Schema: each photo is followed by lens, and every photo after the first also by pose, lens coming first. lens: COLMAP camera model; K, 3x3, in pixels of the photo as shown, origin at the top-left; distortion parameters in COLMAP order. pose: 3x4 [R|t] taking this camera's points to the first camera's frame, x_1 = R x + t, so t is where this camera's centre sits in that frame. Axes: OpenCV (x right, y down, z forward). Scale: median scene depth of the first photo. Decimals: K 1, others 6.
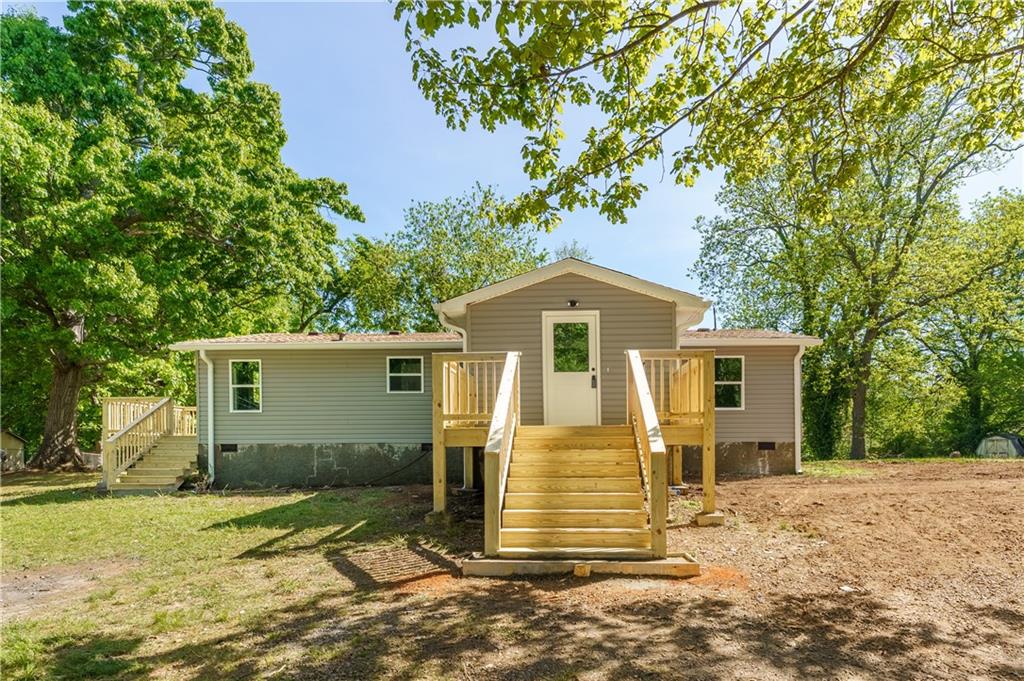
lens RADIAL K [[427.1, 0, 512.0], [0, 427.1, 340.5], [0, 0, 1]] dist [0.000200, 0.000118]
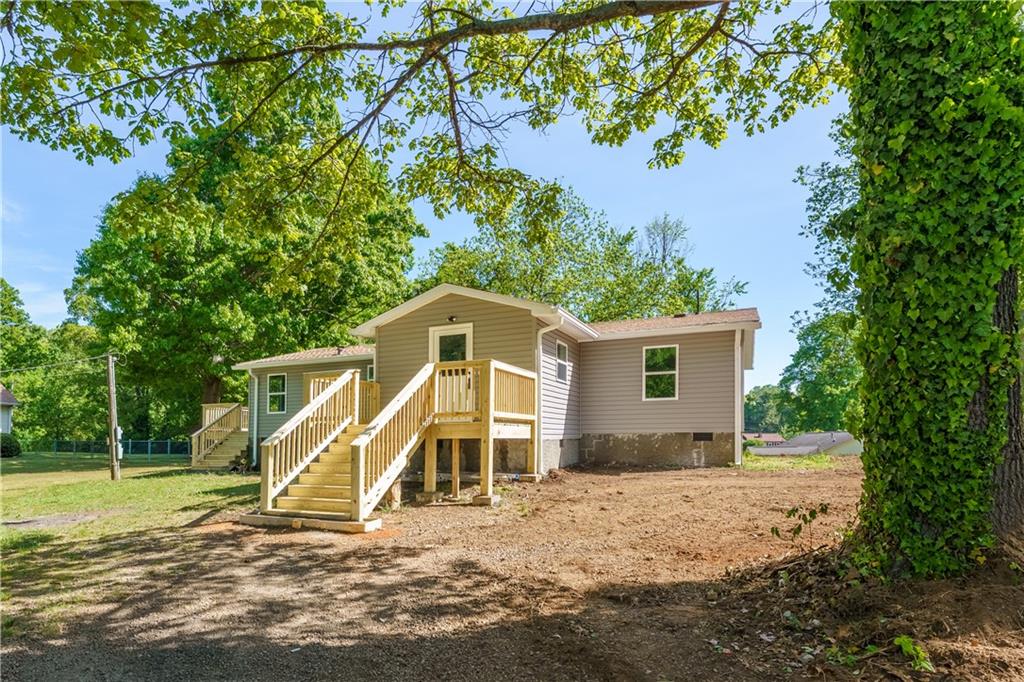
lens RADIAL K [[420.9, 0, 476.5], [0, 420.9, 305.9], [0, 0, 1]] dist [-0.001133, -0.000288]
pose [[0.947436, -0.099397, -0.304115, 0.426519], [0.082024, 0.994210, -0.069413, -0.025455], [0.309253, 0.040820, 0.950103, -0.083823]]
